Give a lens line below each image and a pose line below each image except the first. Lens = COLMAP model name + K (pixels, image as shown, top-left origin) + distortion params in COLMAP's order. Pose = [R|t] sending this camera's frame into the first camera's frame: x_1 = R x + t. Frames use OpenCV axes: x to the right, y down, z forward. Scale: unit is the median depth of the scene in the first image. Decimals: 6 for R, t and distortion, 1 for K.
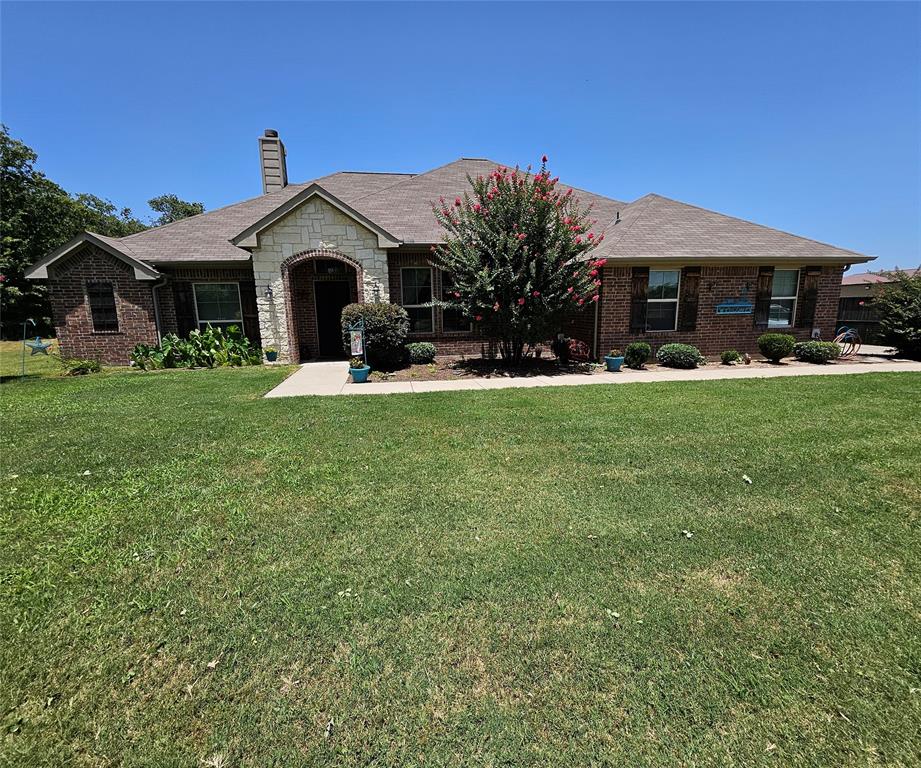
lens RADIAL K [[403.4, 0, 454.4], [0, 403.4, 380.6], [0, 0, 1]] dist [0.003785, -0.001132]
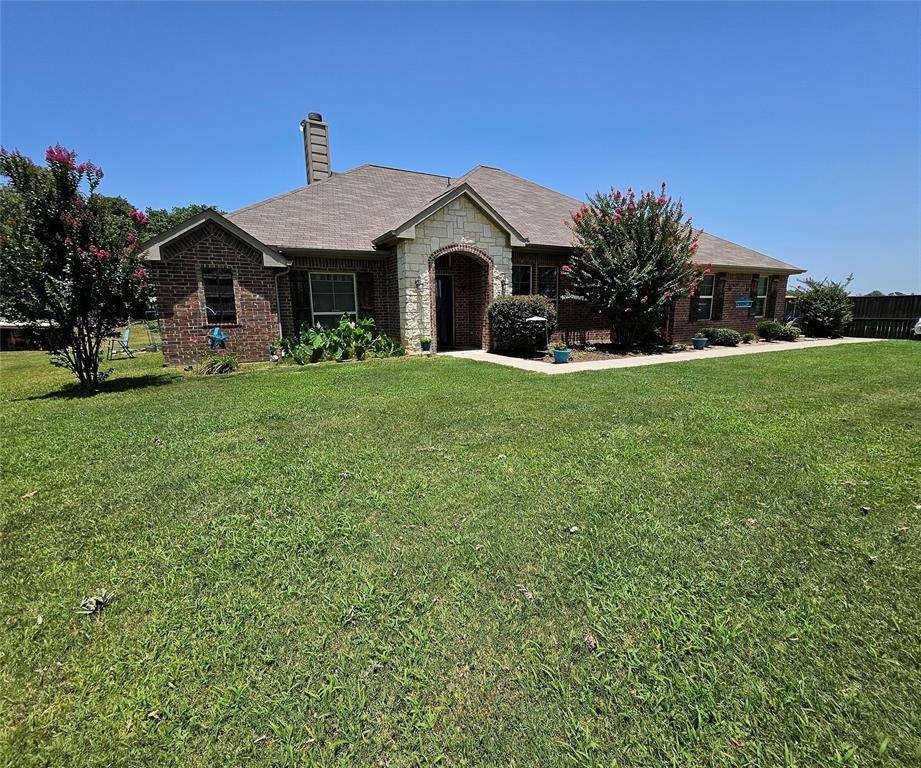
lens RADIAL K [[403.4, 0, 454.4], [0, 403.4, 380.6], [0, 0, 1]] dist [0.003785, -0.001132]
pose [[0.943881, -0.053237, 0.325968, -0.700869], [0.053579, 0.998532, 0.007935, 0.022570], [-0.325912, 0.009975, 0.945348, 0.006192]]
